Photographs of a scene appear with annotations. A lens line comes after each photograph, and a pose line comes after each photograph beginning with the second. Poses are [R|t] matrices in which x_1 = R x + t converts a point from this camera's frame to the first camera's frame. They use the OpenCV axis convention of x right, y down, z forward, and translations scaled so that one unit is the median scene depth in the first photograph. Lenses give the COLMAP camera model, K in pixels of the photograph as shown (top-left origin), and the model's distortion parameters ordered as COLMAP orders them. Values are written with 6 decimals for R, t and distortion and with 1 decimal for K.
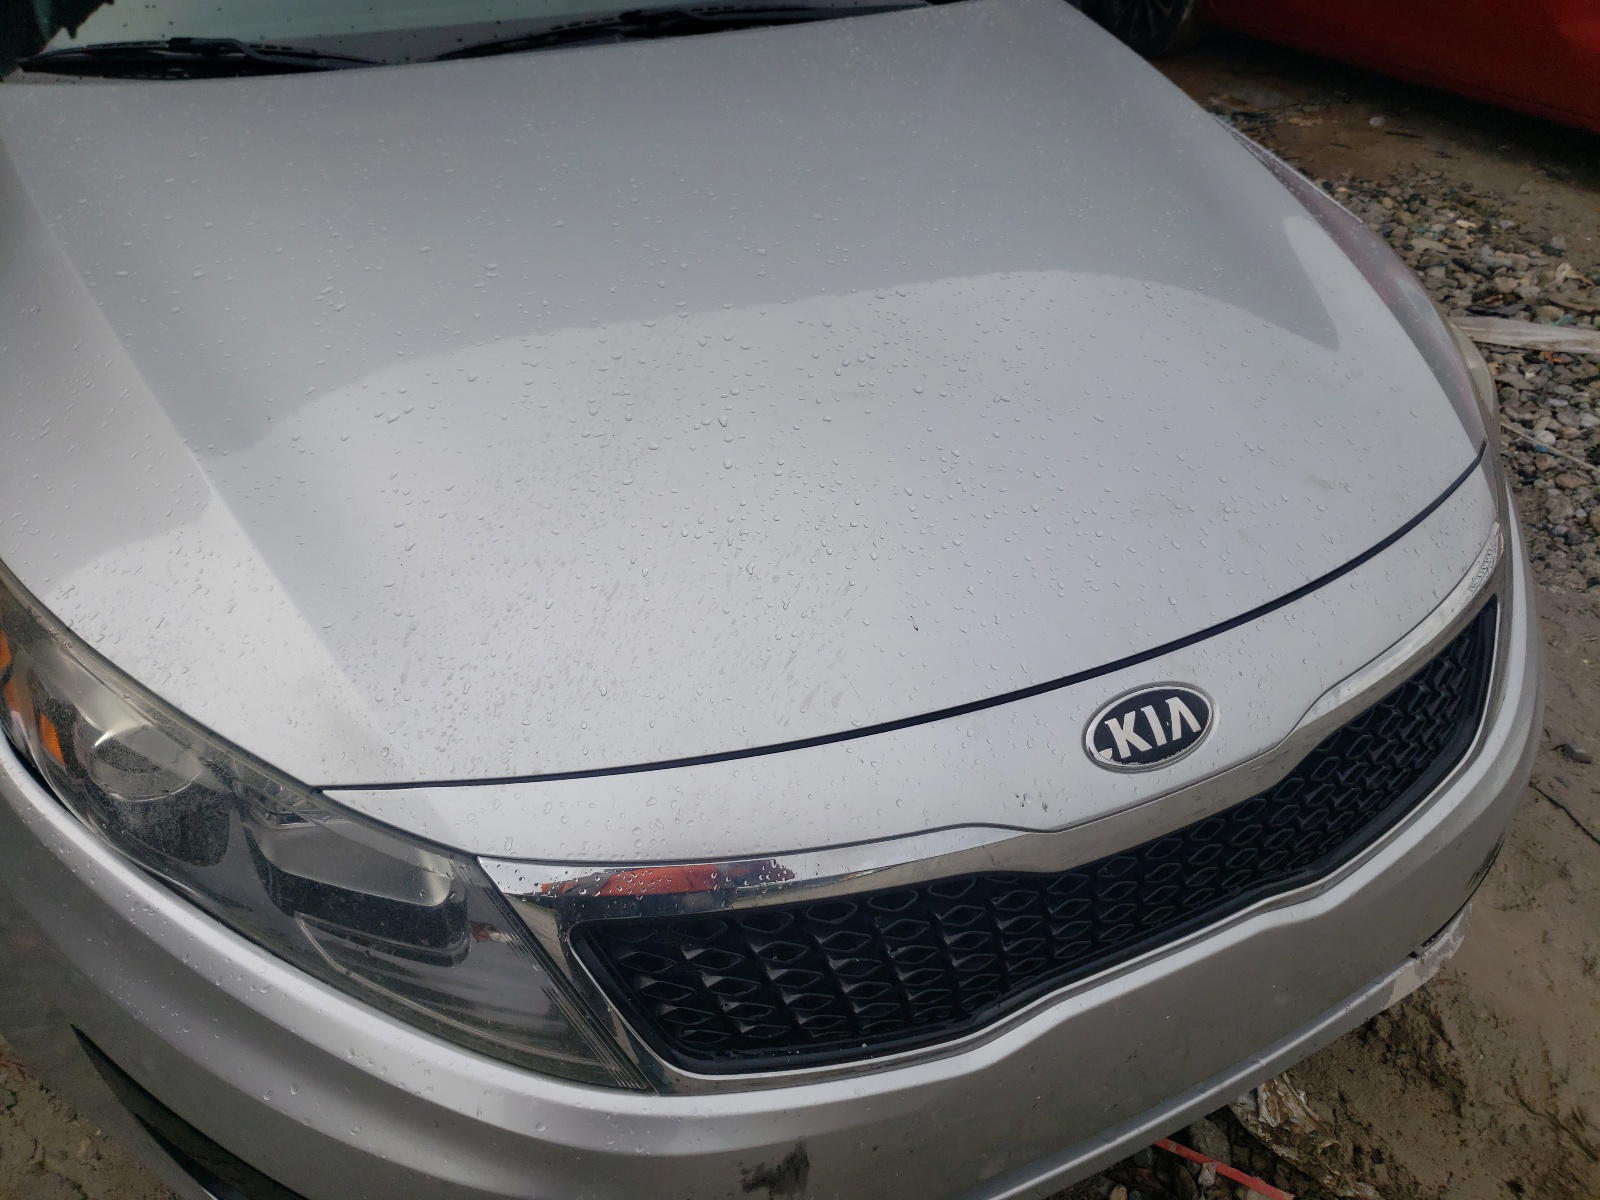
lens RADIAL K [[1214.6, 0, 800.0], [0, 1214.6, 600.0], [0, 0, 1]] dist [-0.003170, 0.031892]
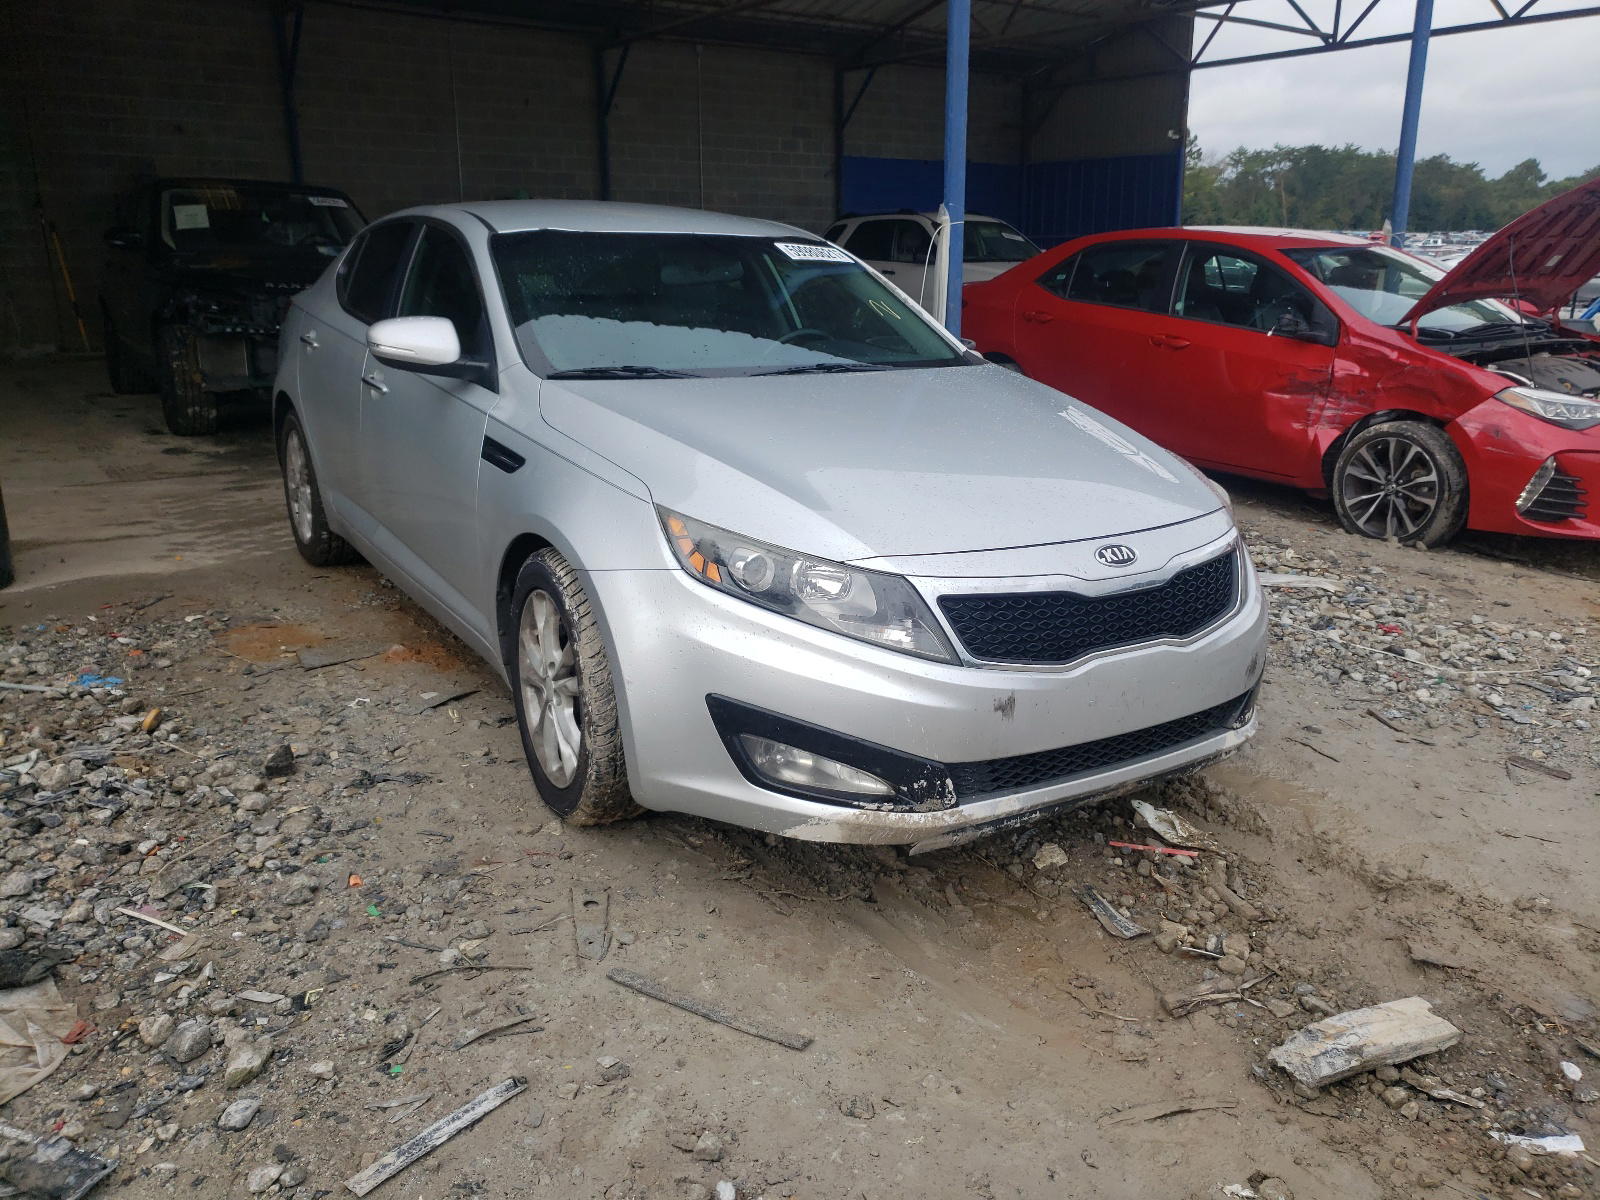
lens RADIAL K [[1214.6, 0, 800.0], [0, 1214.6, 600.0], [0, 0, 1]] dist [-0.003170, 0.031892]
pose [[0.992980, 0.000302, 0.118280, -0.456006], [0.039596, 0.941449, -0.334823, 0.655511], [-0.111456, 0.337156, 0.934828, -0.896264]]
